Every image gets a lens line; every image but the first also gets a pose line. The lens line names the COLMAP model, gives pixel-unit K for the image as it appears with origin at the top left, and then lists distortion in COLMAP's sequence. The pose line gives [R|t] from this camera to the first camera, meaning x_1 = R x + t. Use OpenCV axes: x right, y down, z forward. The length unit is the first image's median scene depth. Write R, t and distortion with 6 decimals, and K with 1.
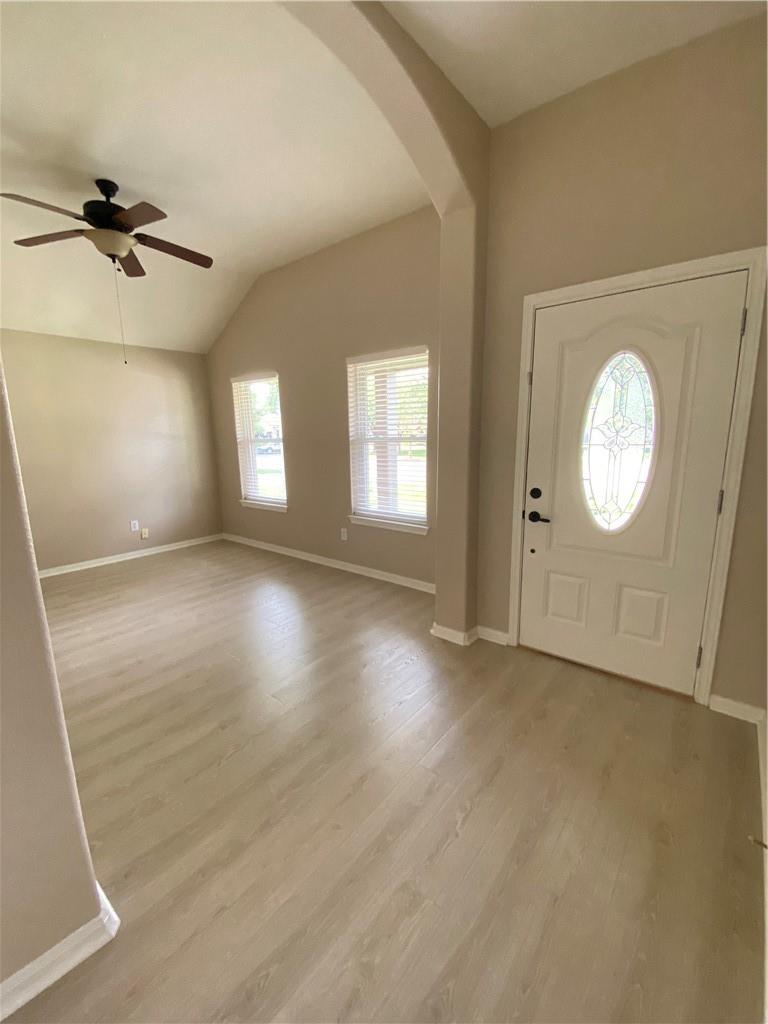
lens RADIAL K [[416.6, 0, 374.7], [0, 416.6, 519.9], [0, 0, 1]] dist [0.010644, -0.014418]
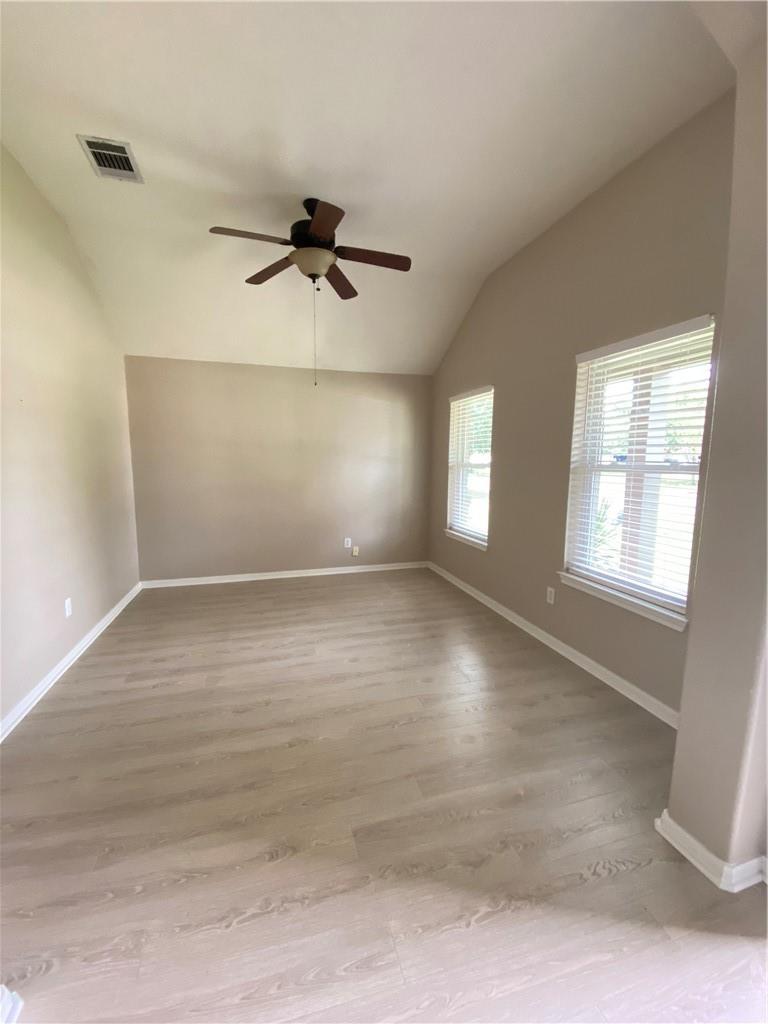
lens RADIAL K [[416.6, 0, 377.1], [0, 416.6, 515.9], [0, 0, 1]] dist [0.010644, -0.014418]
pose [[0.827796, 0.094018, -0.553095, 0.068086], [-0.127839, 0.991533, -0.022786, -0.049672], [0.546269, 0.089569, 0.832807, 0.226306]]
